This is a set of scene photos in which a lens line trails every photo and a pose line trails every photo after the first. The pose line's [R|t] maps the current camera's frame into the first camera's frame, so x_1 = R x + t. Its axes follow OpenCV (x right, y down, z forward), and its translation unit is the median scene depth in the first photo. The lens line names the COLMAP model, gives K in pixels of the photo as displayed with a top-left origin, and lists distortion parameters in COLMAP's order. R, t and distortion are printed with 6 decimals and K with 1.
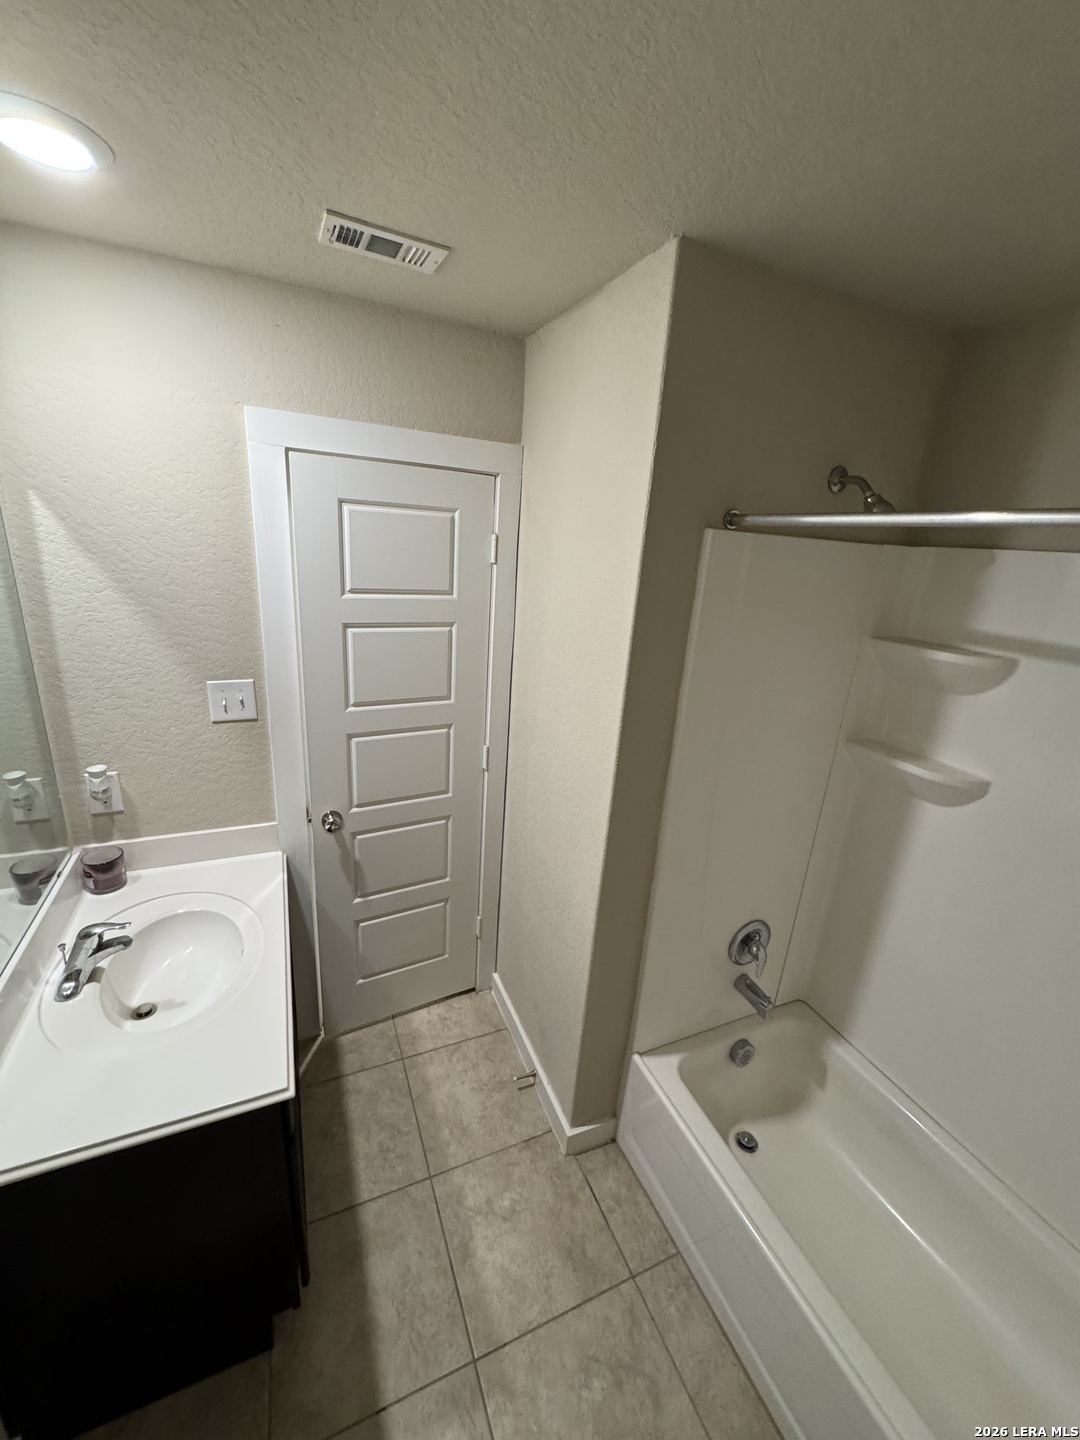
lens RADIAL K [[576.6, 0, 541.3], [0, 576.6, 720.9], [0, 0, 1]] dist [-0.000956, -0.000107]
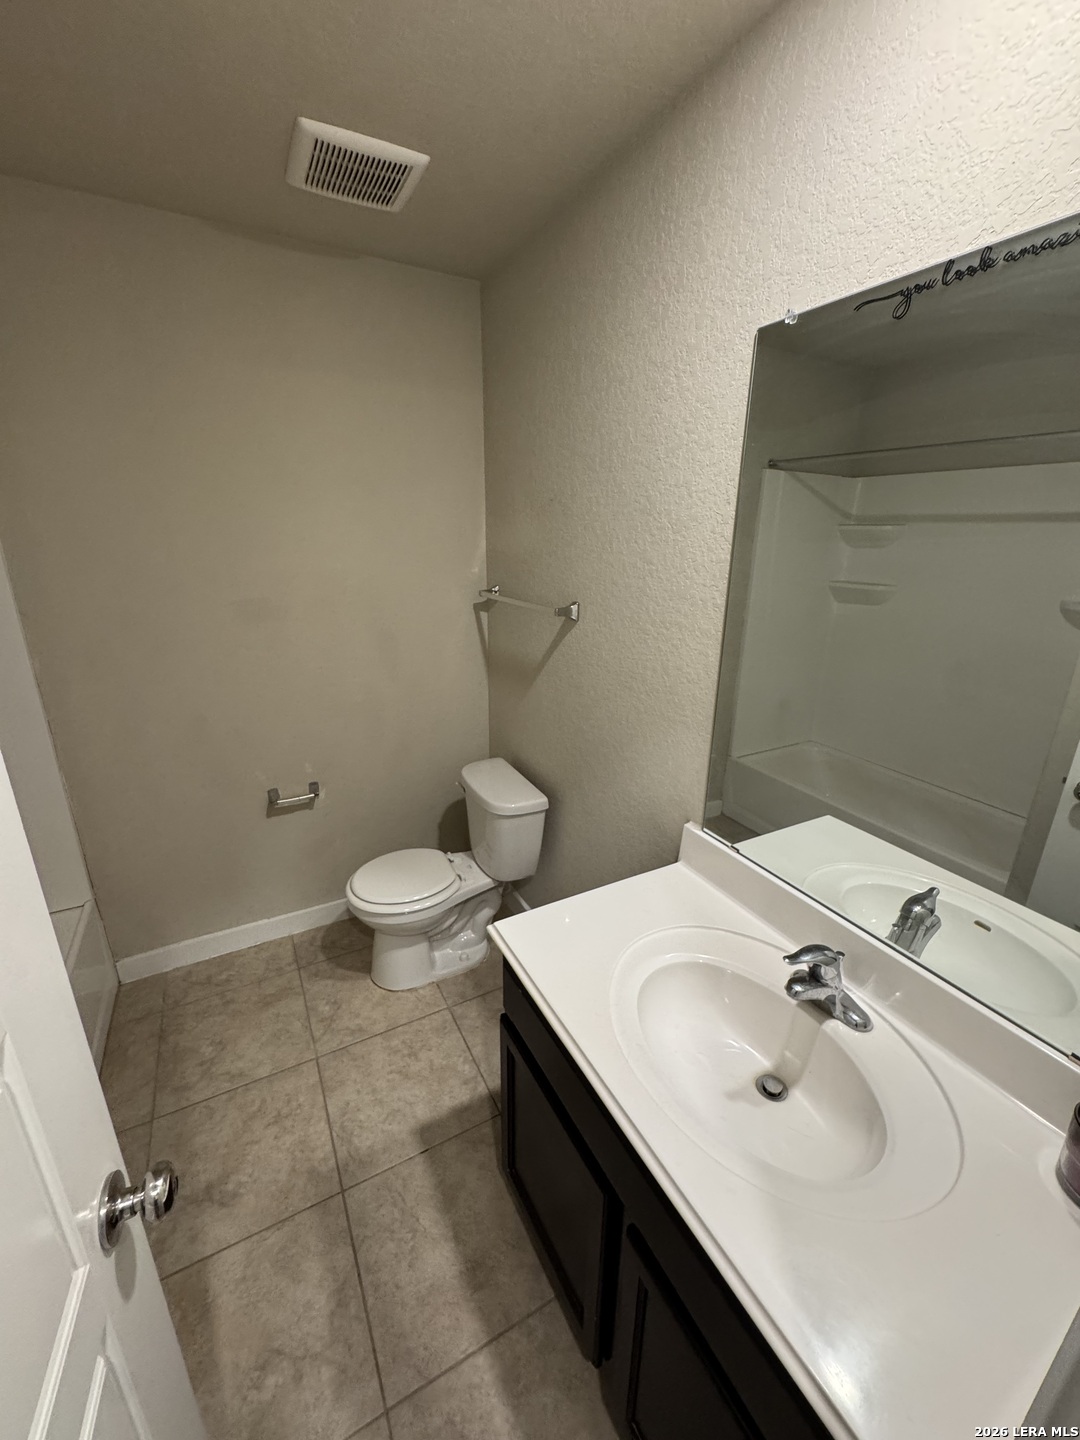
lens RADIAL K [[576.6, 0, 541.3], [0, 576.6, 720.9], [0, 0, 1]] dist [-0.000956, -0.000107]
pose [[-0.994726, -0.032523, -0.097276, -0.315770], [-0.083159, 0.810896, 0.579252, -0.228371], [0.060041, 0.584286, -0.809324, 1.236552]]
